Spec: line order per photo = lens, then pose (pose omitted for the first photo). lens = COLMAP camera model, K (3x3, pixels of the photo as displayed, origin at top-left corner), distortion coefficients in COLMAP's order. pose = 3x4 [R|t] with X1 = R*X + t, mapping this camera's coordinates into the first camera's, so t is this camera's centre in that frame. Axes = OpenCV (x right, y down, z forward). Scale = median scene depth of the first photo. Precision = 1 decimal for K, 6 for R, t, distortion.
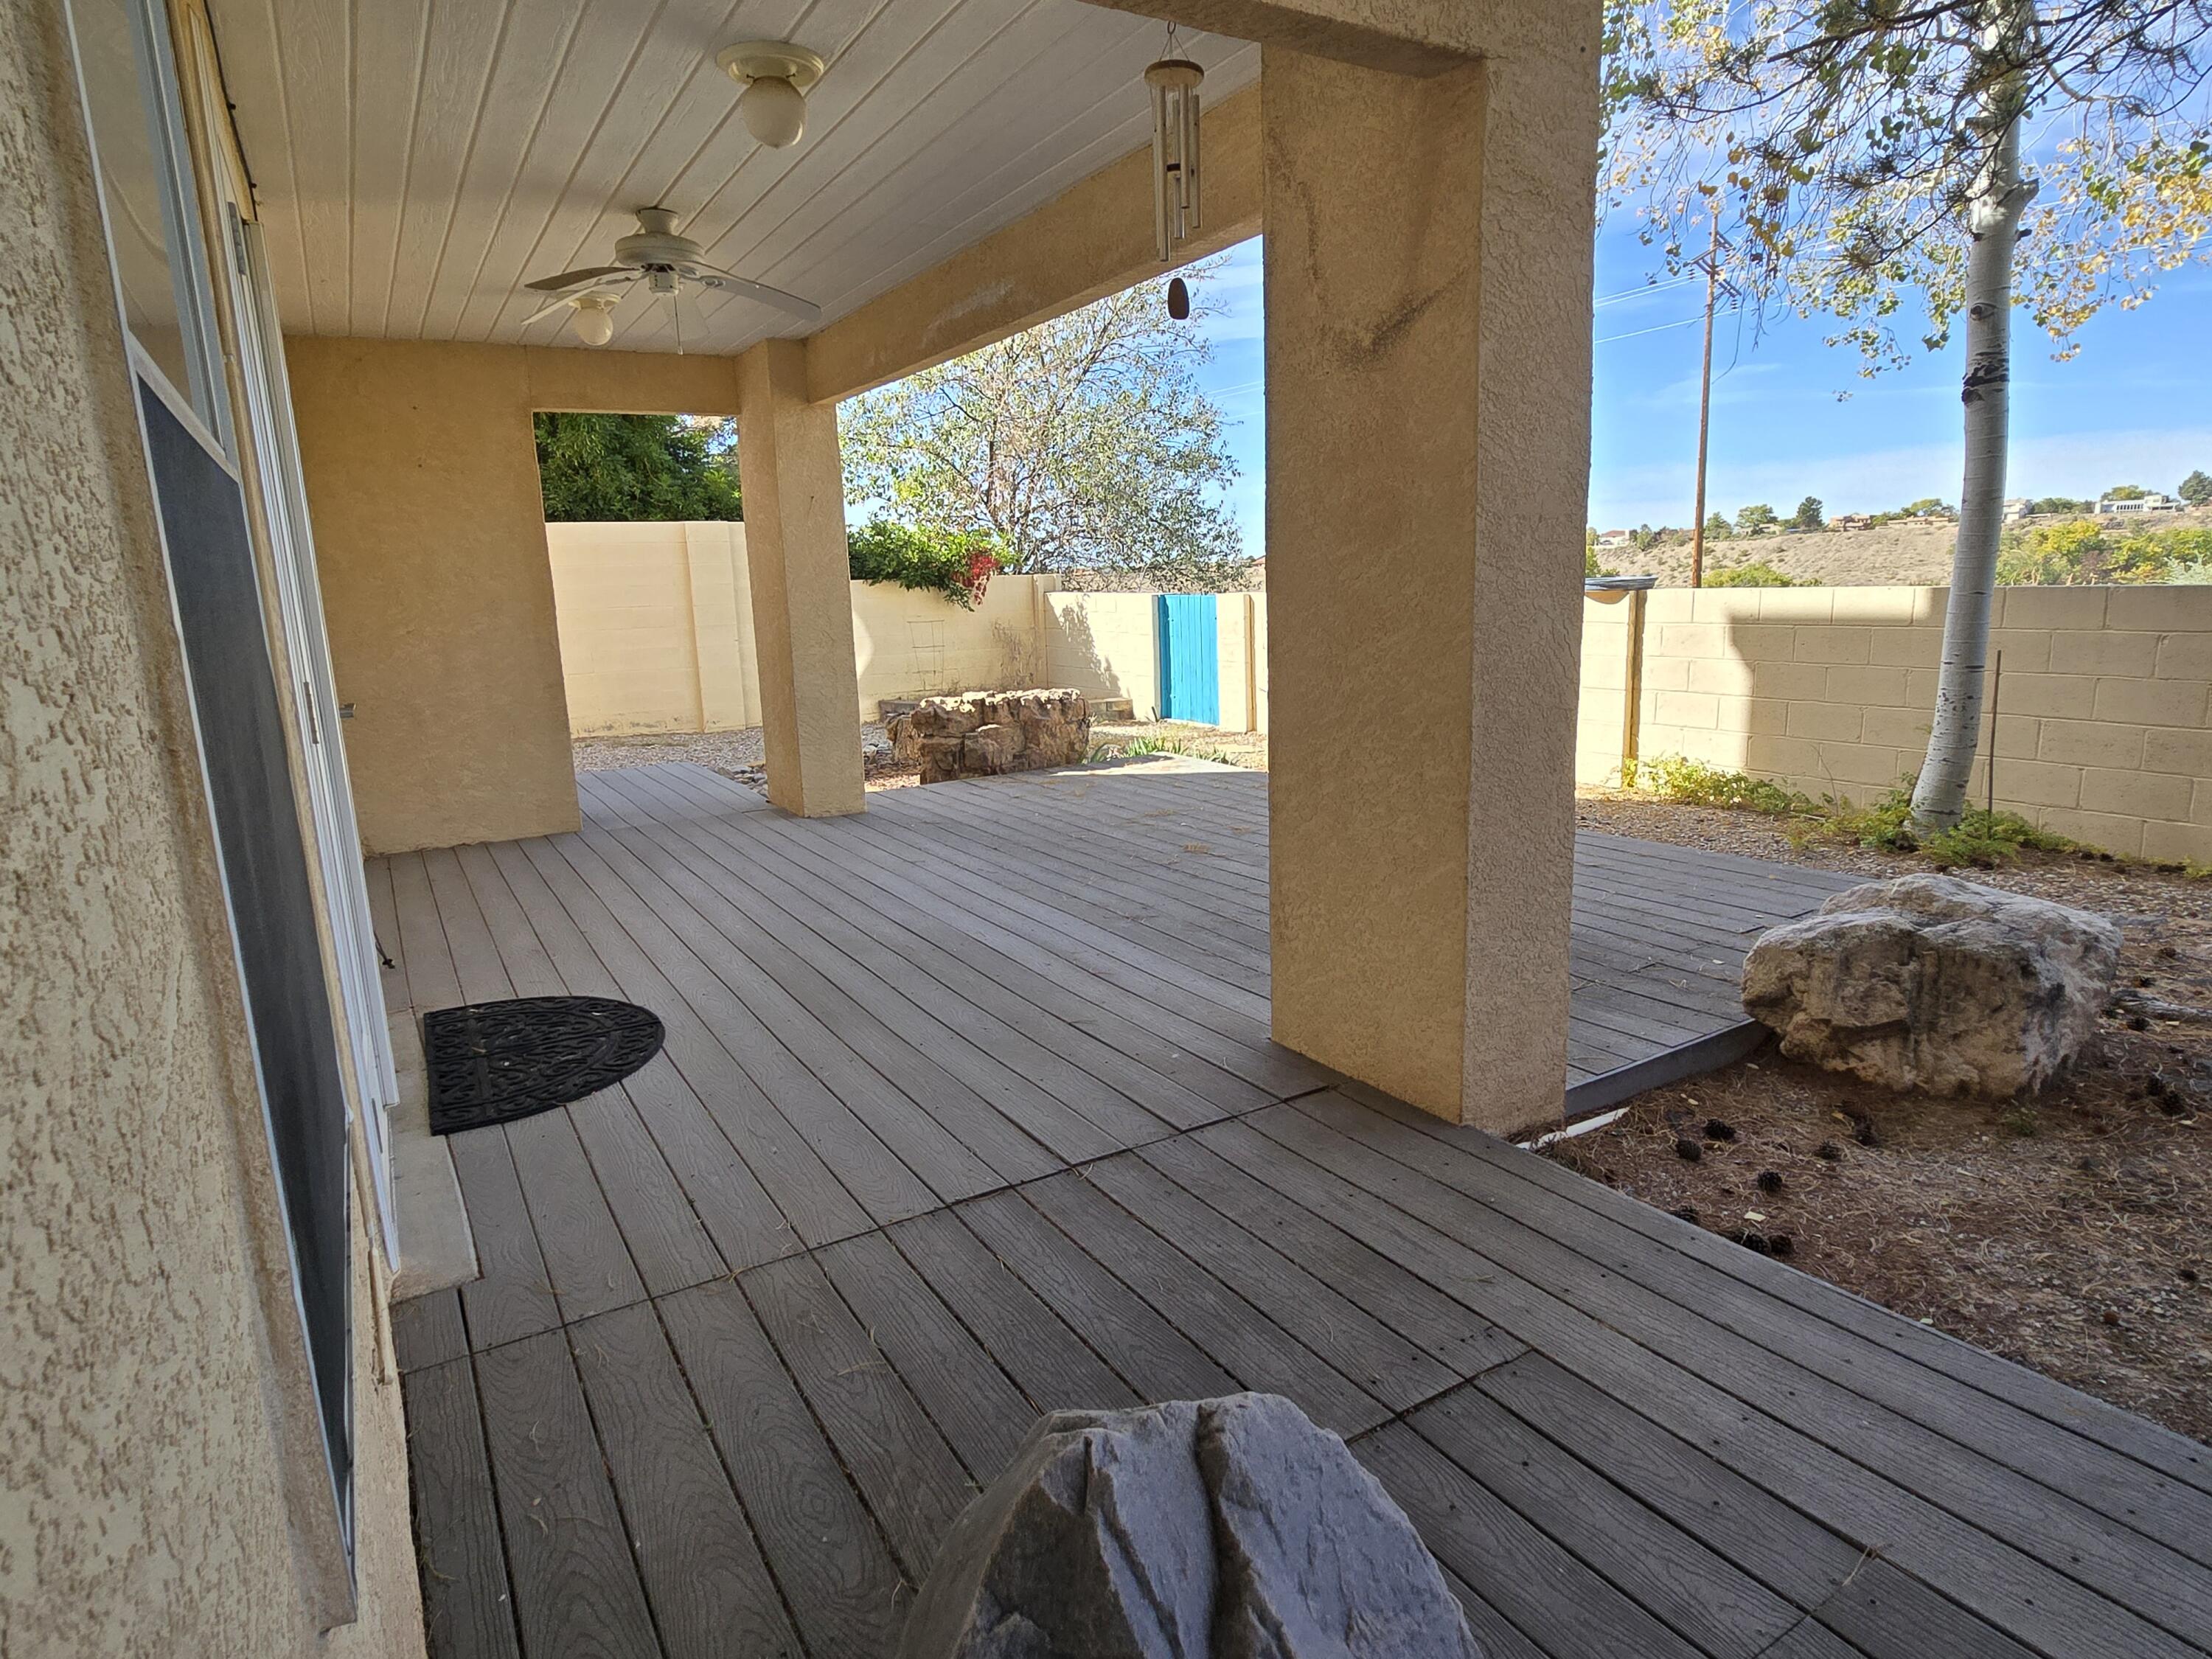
lens RADIAL K [[1264.8, 0, 1106.0], [0, 1264.8, 829.5], [0, 0, 1]] dist [-0.002853, -0.000718]
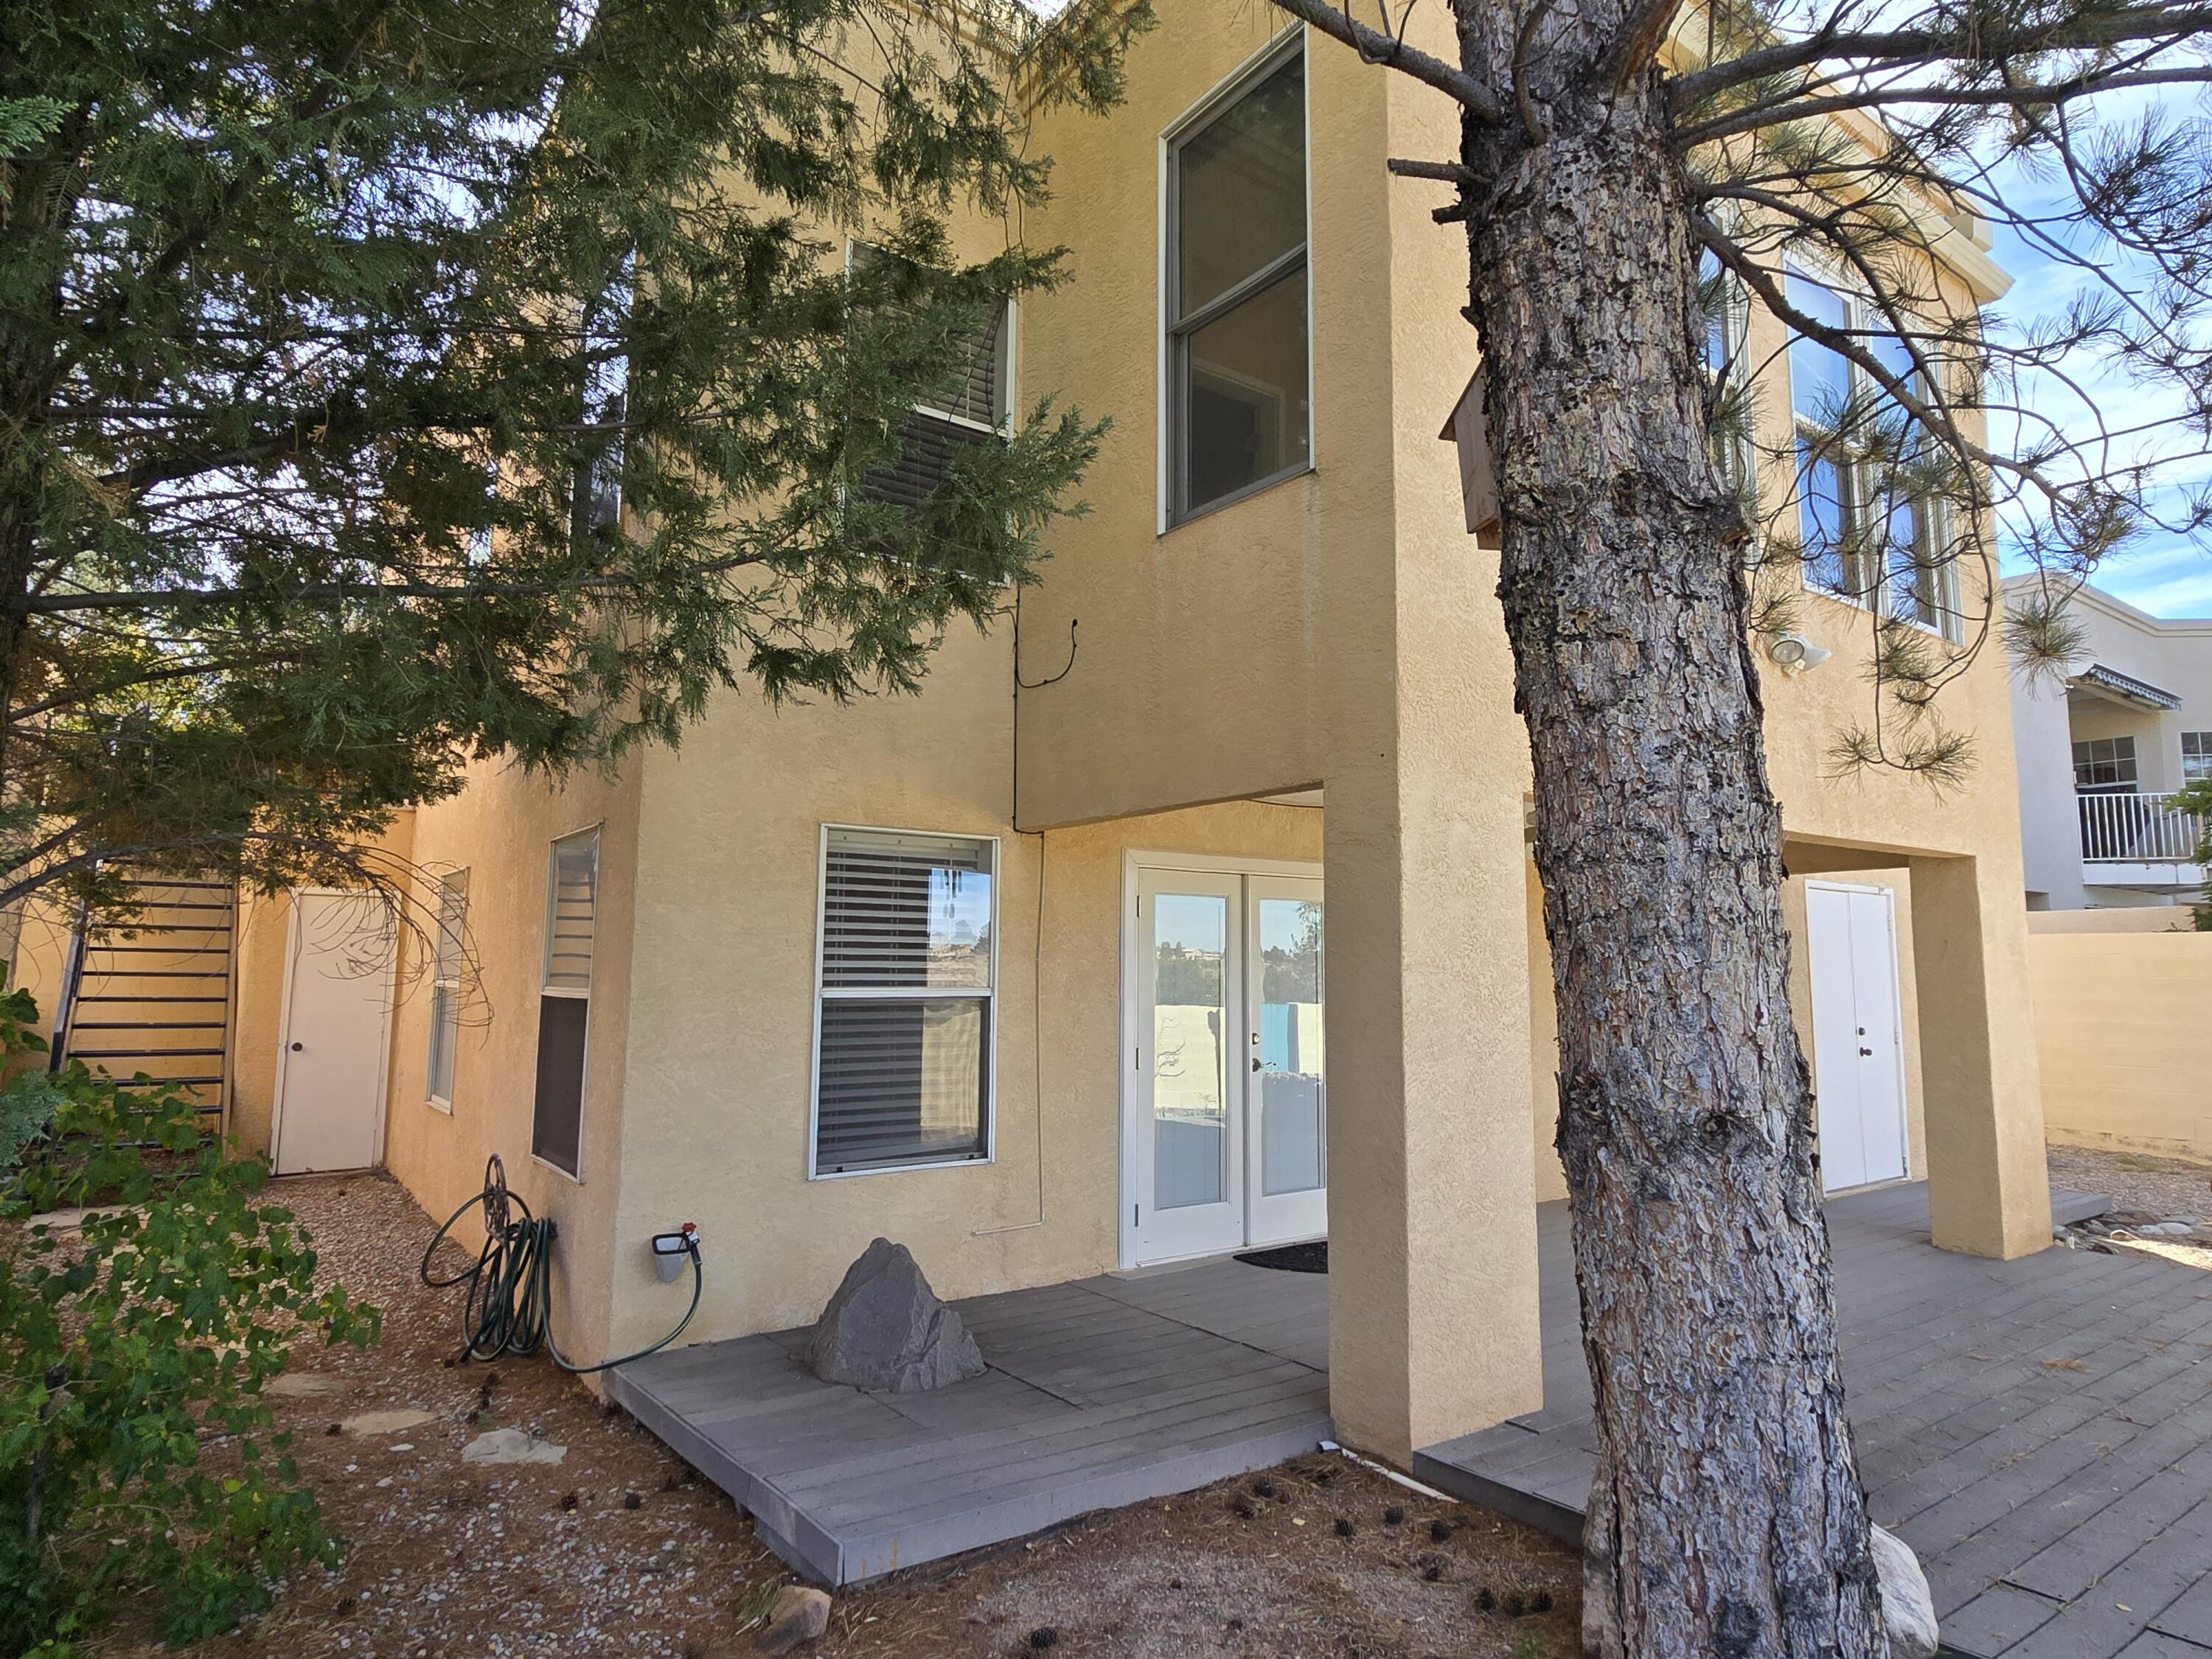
lens RADIAL K [[1264.8, 0, 1106.0], [0, 1264.8, 829.5], [0, 0, 1]] dist [-0.002853, -0.000718]
pose [[0.081839, -0.075080, -0.993814, 1.809891], [-0.200696, 0.975490, -0.090223, -0.265902], [0.976229, 0.206838, 0.064765, 0.476335]]
